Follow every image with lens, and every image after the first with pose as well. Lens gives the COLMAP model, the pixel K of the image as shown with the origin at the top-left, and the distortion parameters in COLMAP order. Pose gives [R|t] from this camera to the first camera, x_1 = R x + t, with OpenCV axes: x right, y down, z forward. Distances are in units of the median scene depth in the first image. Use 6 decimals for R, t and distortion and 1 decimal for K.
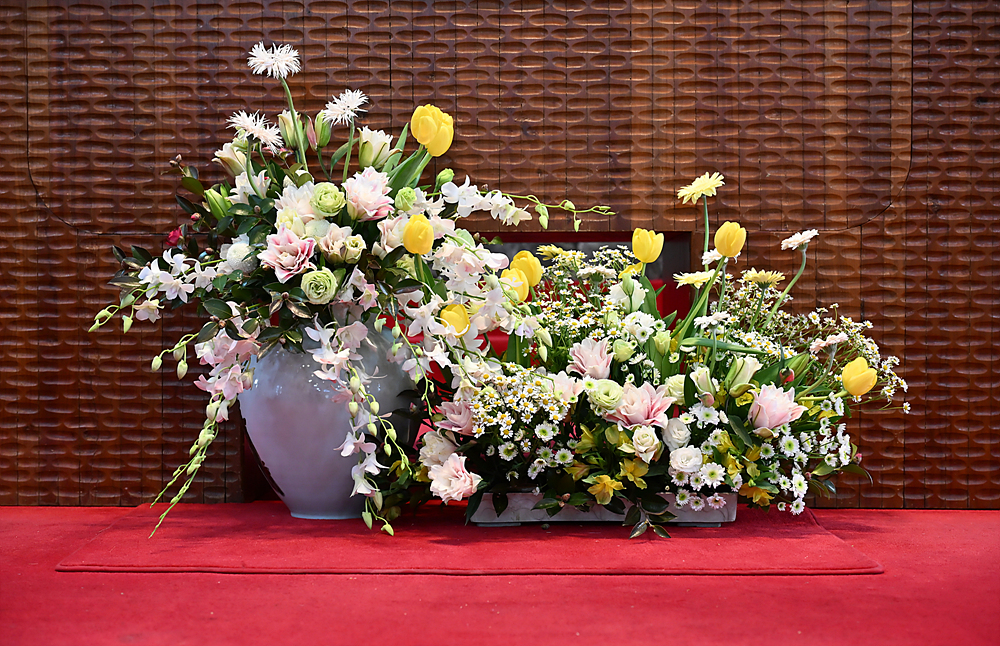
lens RADIAL K [[1791.2, 0, 494.6], [0, 1791.2, 325.8], [0, 0, 1]] dist [0.031811, 0.000000]
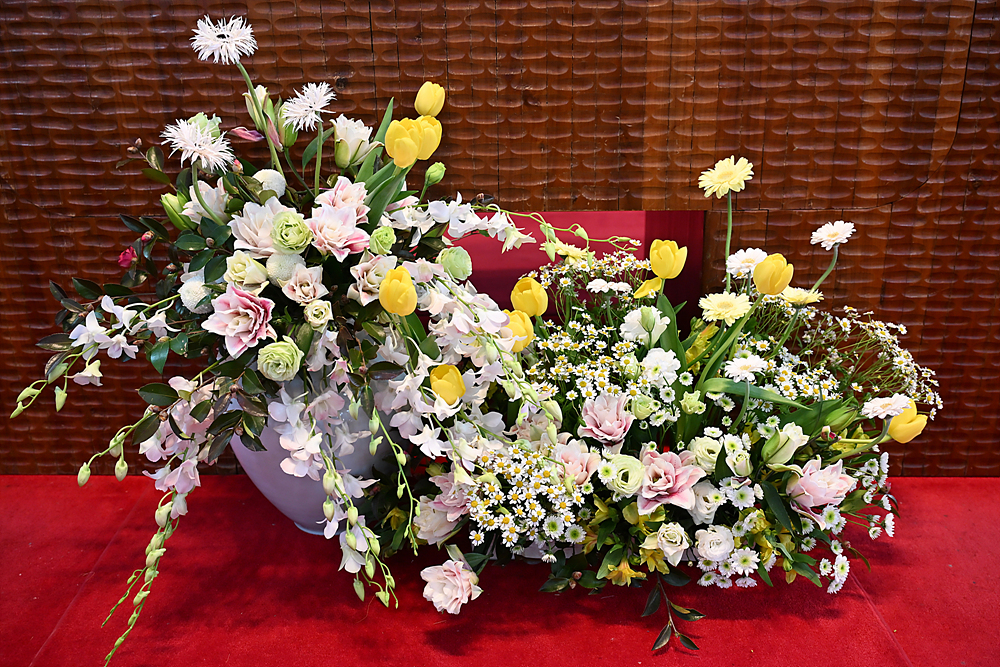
lens RADIAL K [[950.9, 0, 505.8], [0, 950.9, 331.0], [0, 0, 1]] dist [-0.005268, 0.000000]
pose [[0.999879, -0.015516, -0.001303, 0.005925], [0.015116, 0.947202, 0.320281, -0.152757], [-0.003735, -0.320262, 0.947322, 0.518751]]
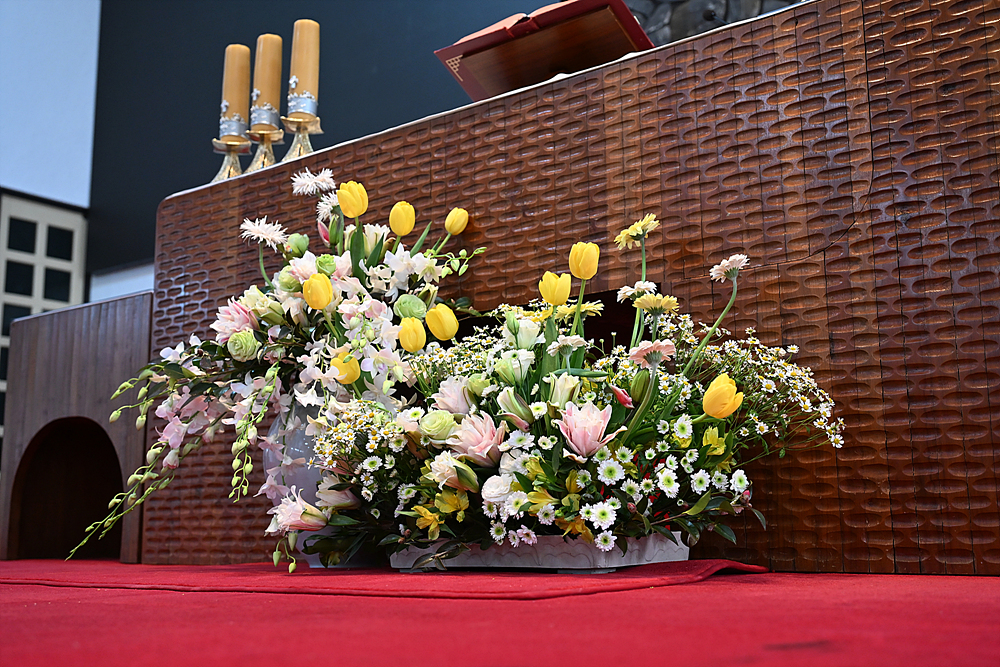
lens RADIAL K [[1155.3, 0, 503.9], [0, 1155.3, 323.5], [0, 0, 1]] dist [0.020992, 0.000000]
pose [[0.814953, -0.111587, -0.568683, 0.399669], [-0.002257, 0.980669, -0.195661, 0.093996], [0.579523, 0.160738, 0.798947, 0.448906]]
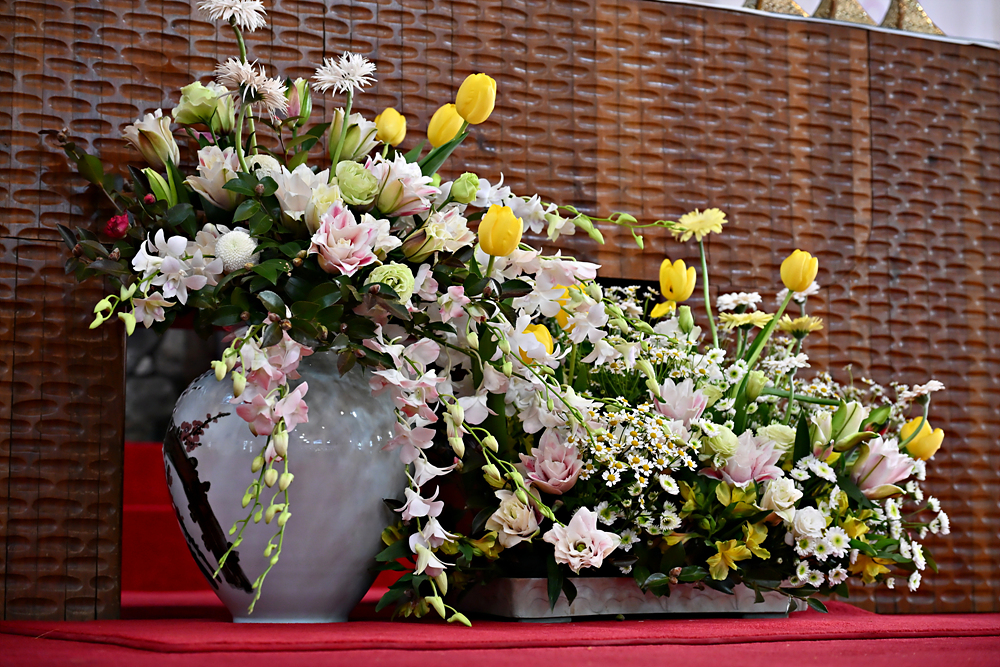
lens RADIAL K [[1978.8, 0, 500.6], [0, 1978.8, 335.4], [0, 0, 1]] dist [-0.006846, 0.000000]
pose [[0.882629, 0.054069, 0.466950, -0.386897], [0.010900, 0.990742, -0.135323, 0.096586], [-0.469943, 0.124529, 0.873868, 0.233627]]
